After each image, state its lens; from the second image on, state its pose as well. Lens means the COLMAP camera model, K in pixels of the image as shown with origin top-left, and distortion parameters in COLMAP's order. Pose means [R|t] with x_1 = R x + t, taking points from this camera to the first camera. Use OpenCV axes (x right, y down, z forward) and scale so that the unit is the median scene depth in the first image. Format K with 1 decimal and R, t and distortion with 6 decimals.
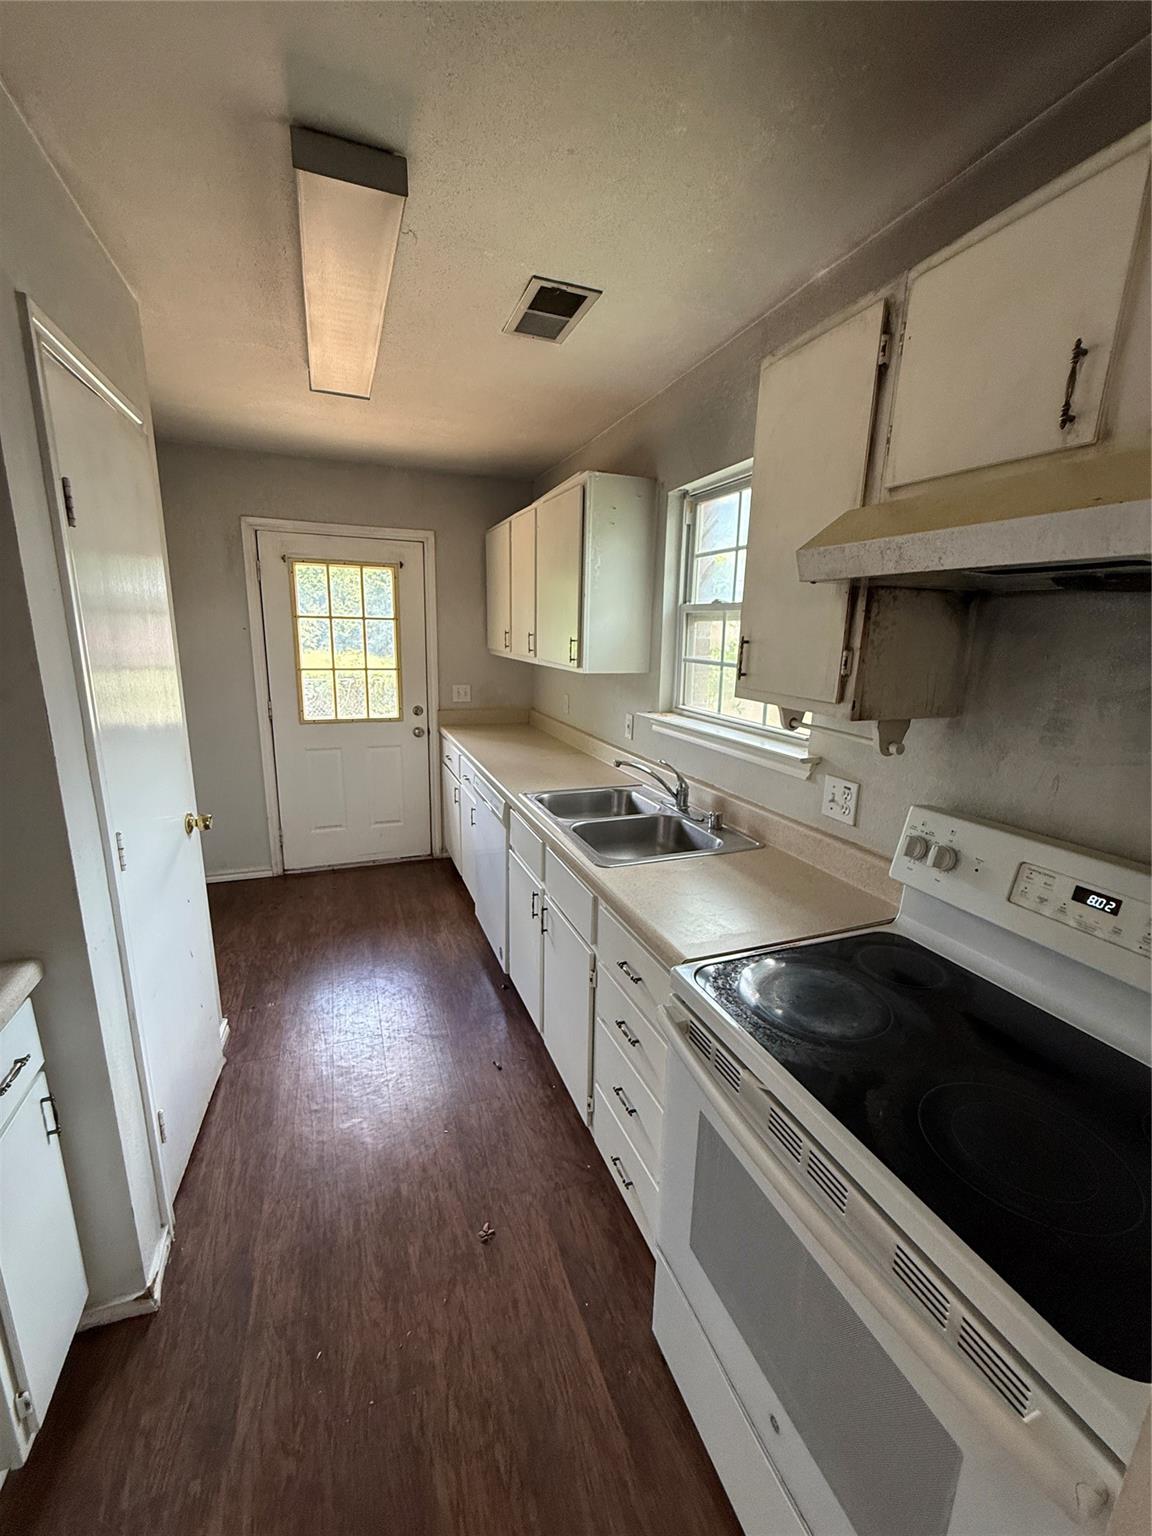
lens RADIAL K [[618.1, 0, 580.2], [0, 618.1, 766.0], [0, 0, 1]] dist [0.000861, 0.000143]
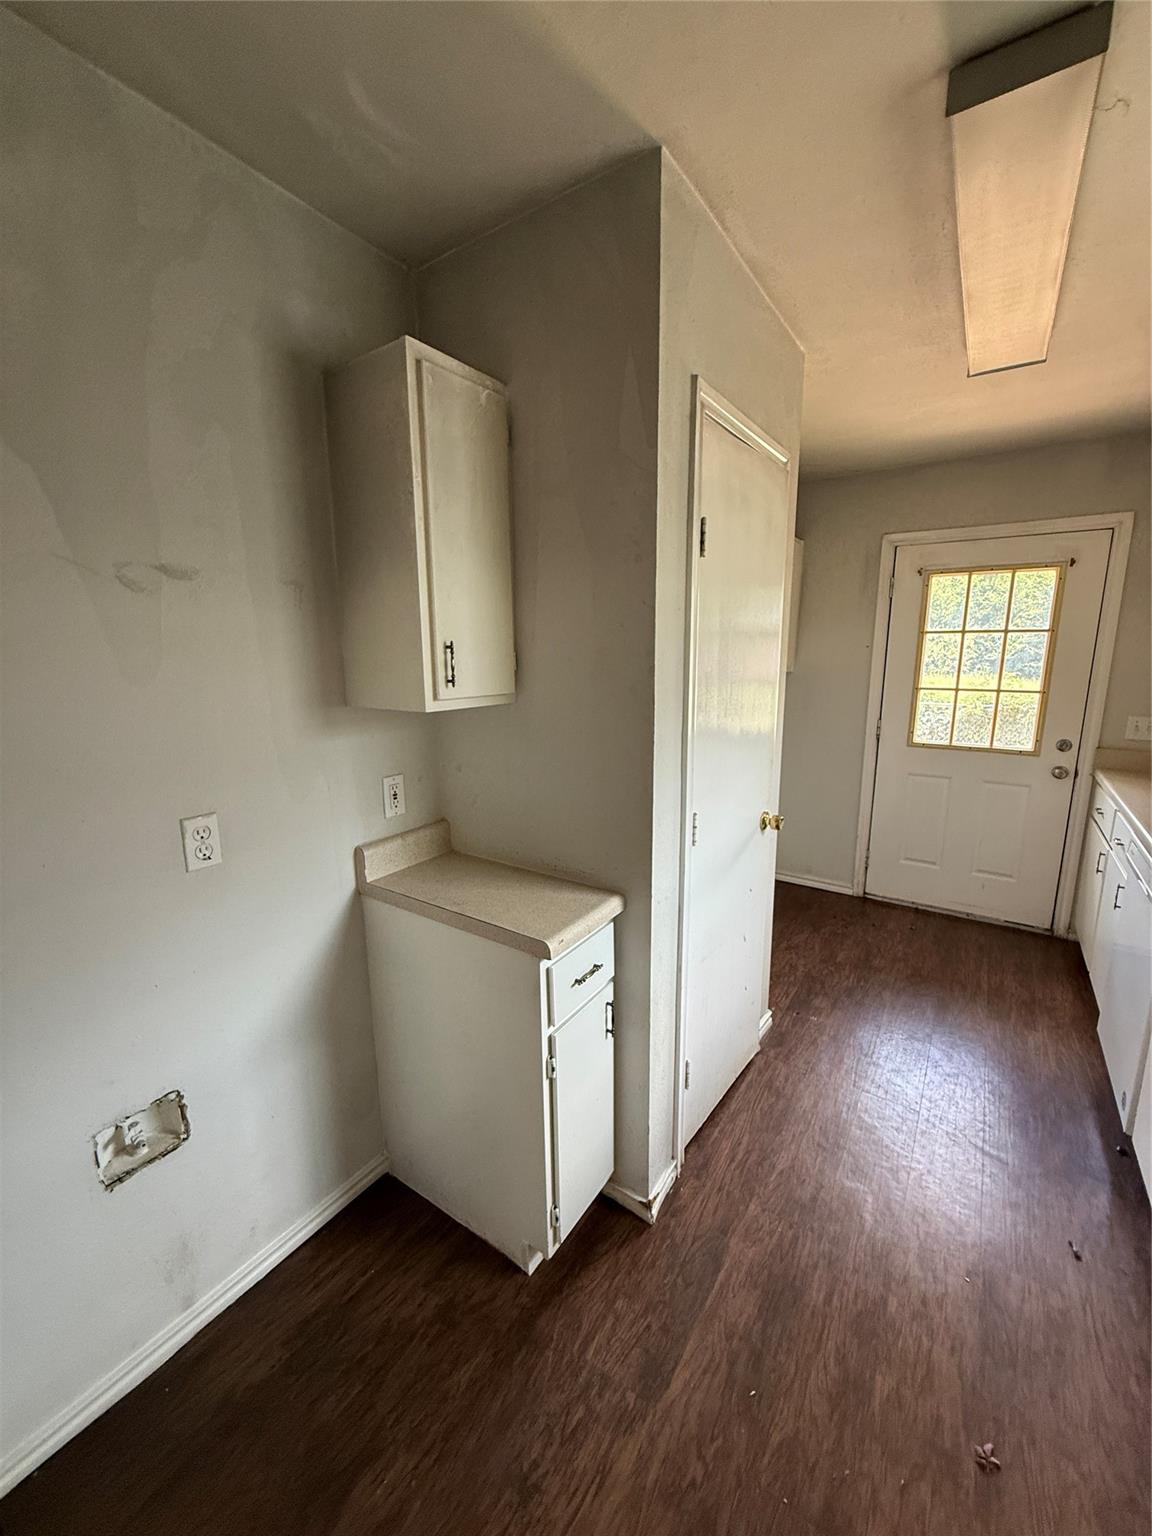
lens RADIAL K [[618.1, 0, 580.2], [0, 618.1, 766.0], [0, 0, 1]] dist [0.000861, 0.000143]
pose [[0.572005, 0.130779, -0.809757, 0.039778], [-0.162210, 0.985747, 0.044619, 0.001492], [0.804051, 0.105829, 0.585066, 0.073713]]
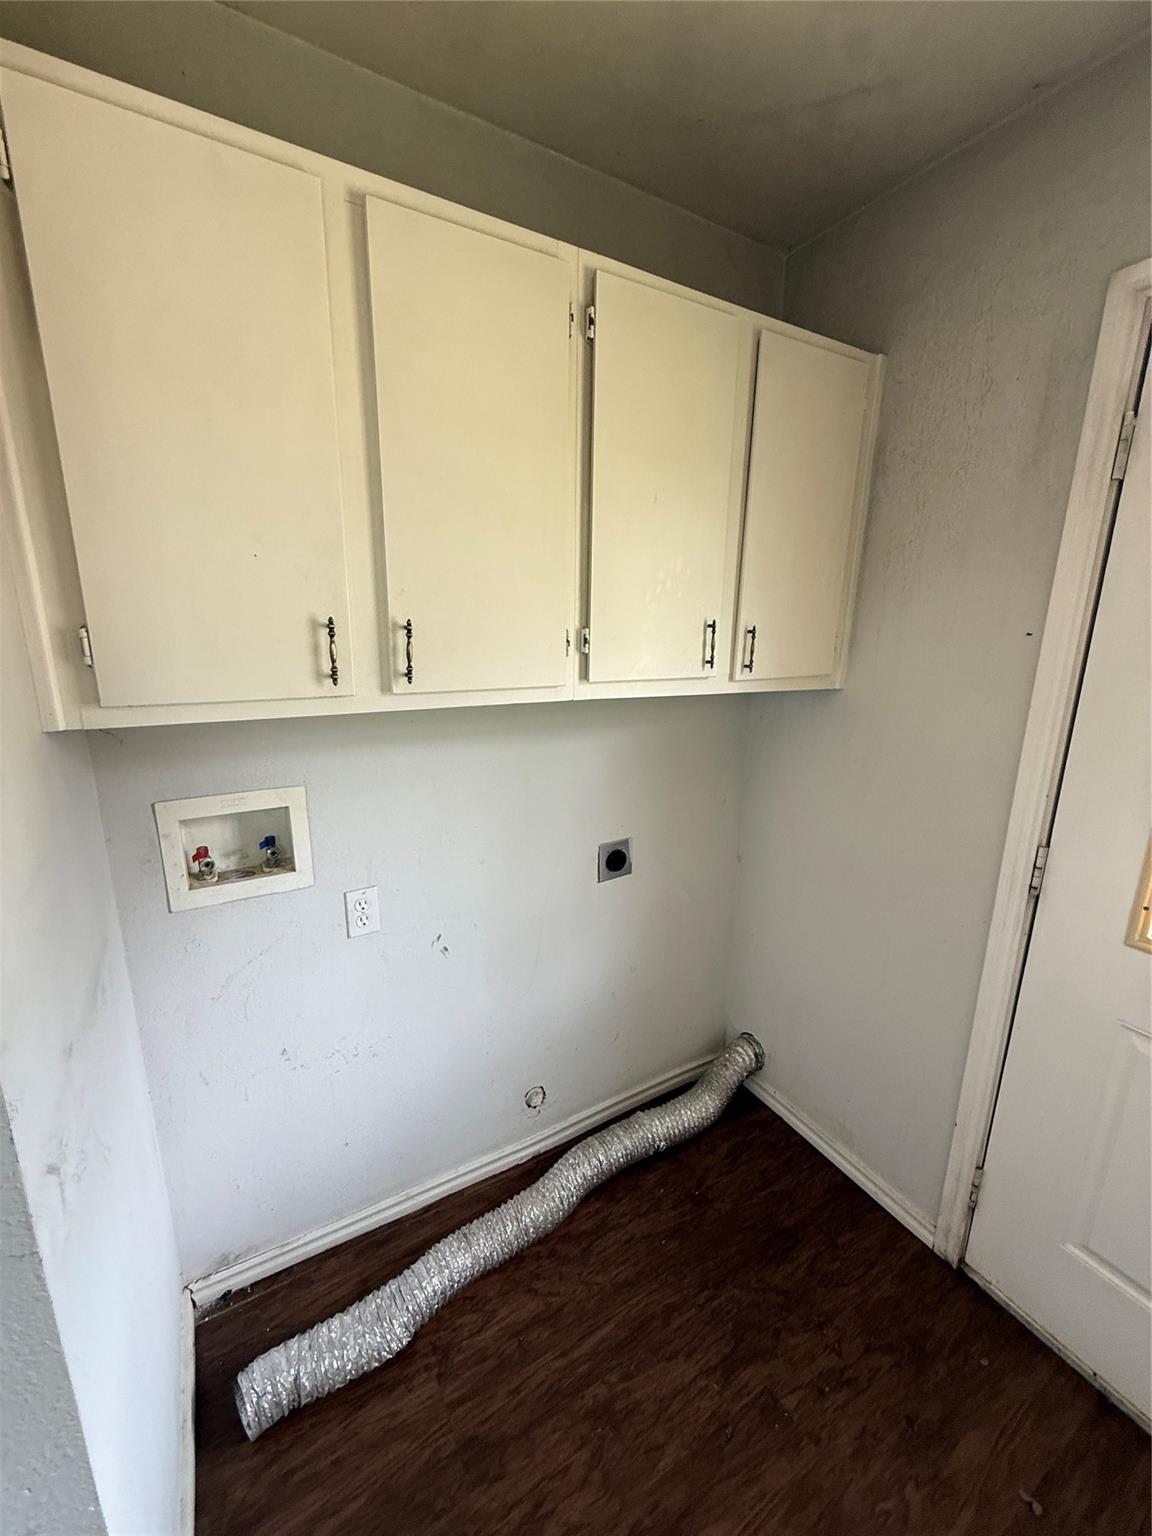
lens RADIAL K [[618.1, 0, 580.2], [0, 618.1, 766.0], [0, 0, 1]] dist [0.000861, 0.000143]
pose [[0.160595, 0.203439, -0.965827, -0.314740], [-0.231281, 0.959041, 0.163553, -0.203121], [0.959541, 0.197111, 0.201069, 0.952948]]
